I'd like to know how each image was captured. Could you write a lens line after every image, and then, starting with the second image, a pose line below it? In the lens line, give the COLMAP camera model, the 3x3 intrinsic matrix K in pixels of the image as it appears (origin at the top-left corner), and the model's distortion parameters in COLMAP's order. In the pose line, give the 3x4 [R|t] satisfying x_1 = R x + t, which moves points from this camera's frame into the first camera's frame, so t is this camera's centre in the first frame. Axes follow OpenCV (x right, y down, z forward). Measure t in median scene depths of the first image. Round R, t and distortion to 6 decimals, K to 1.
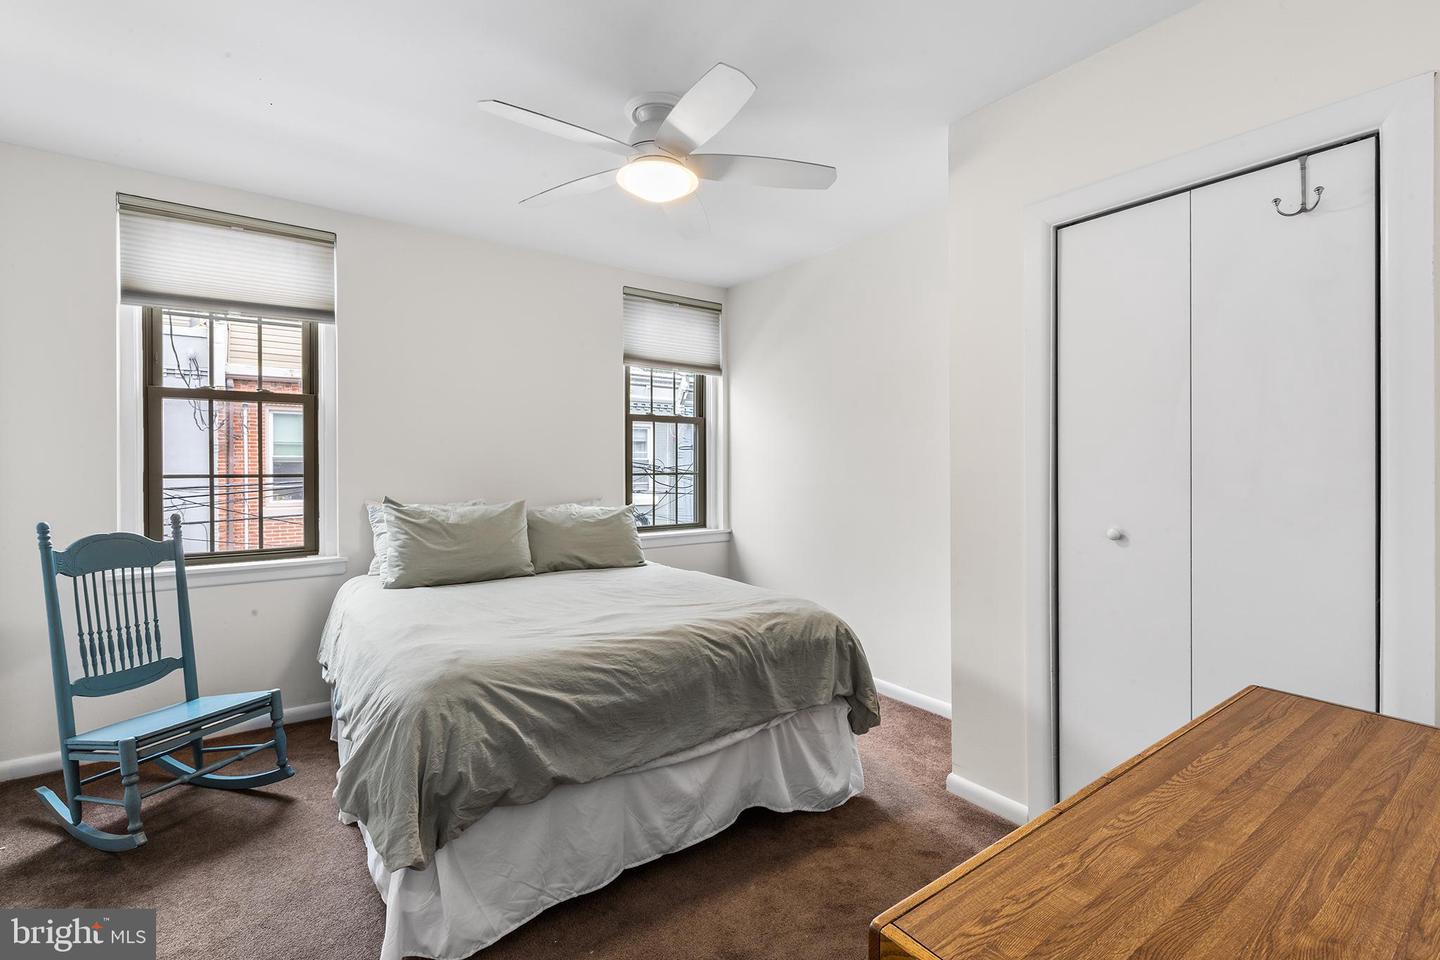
lens RADIAL K [[655.7, 0, 725.2], [0, 655.7, 482.4], [0, 0, 1]] dist [0.002811, 0.000769]
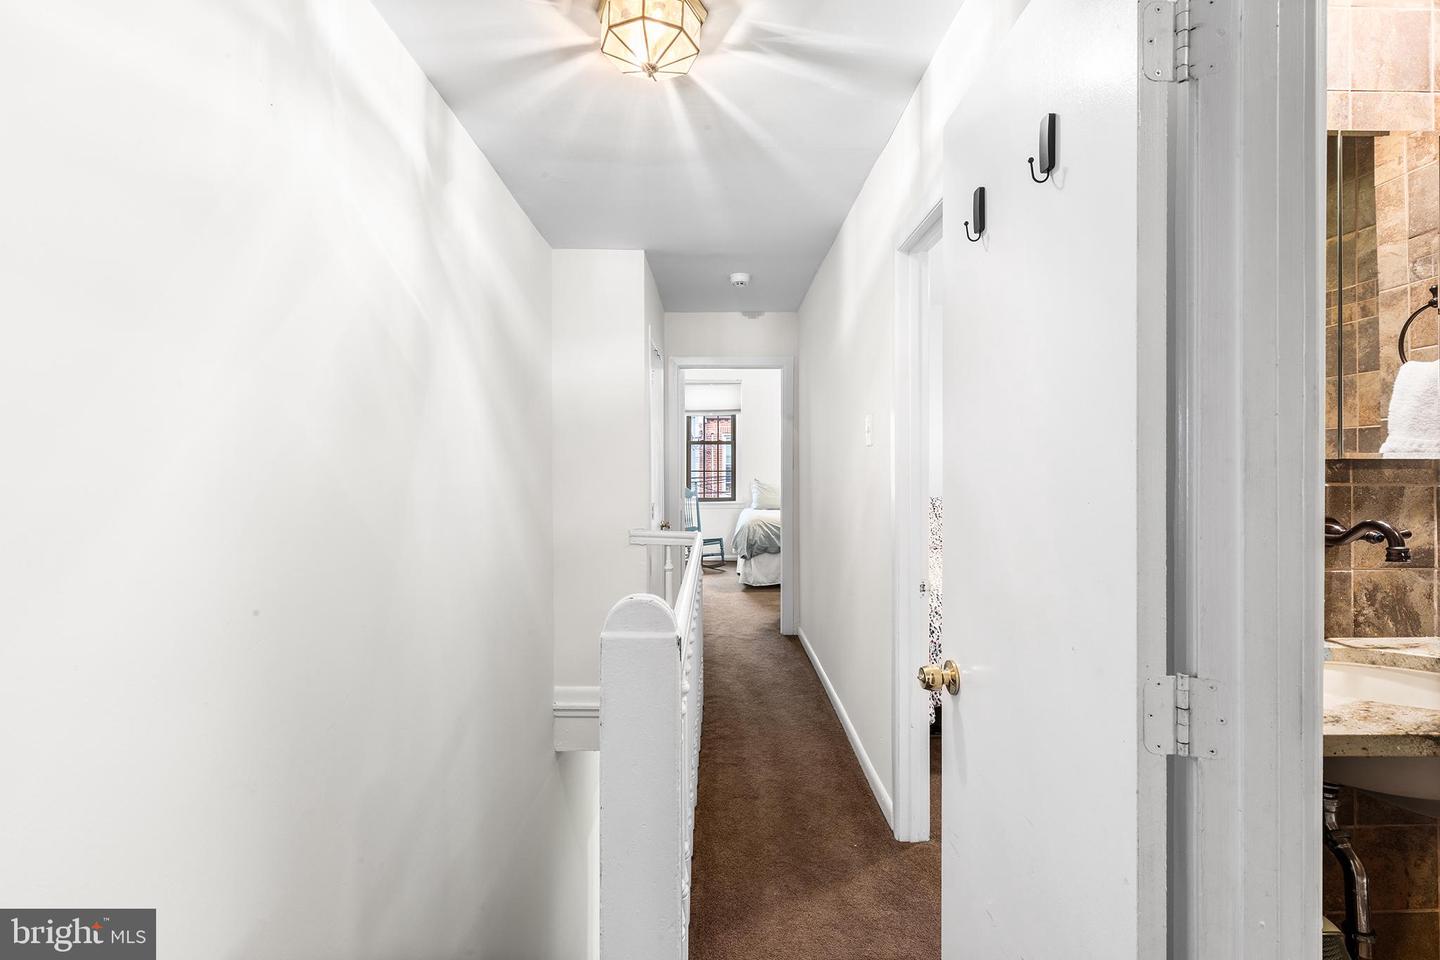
lens RADIAL K [[655.7, 0, 718.1], [0, 655.7, 468.9], [0, 0, 1]] dist [0.002811, 0.000769]
pose [[0.815073, -0.006937, -0.579317, 0.997147], [-0.008670, 0.999670, -0.024168, 0.051869], [0.579293, 0.024722, 0.814744, -1.397149]]
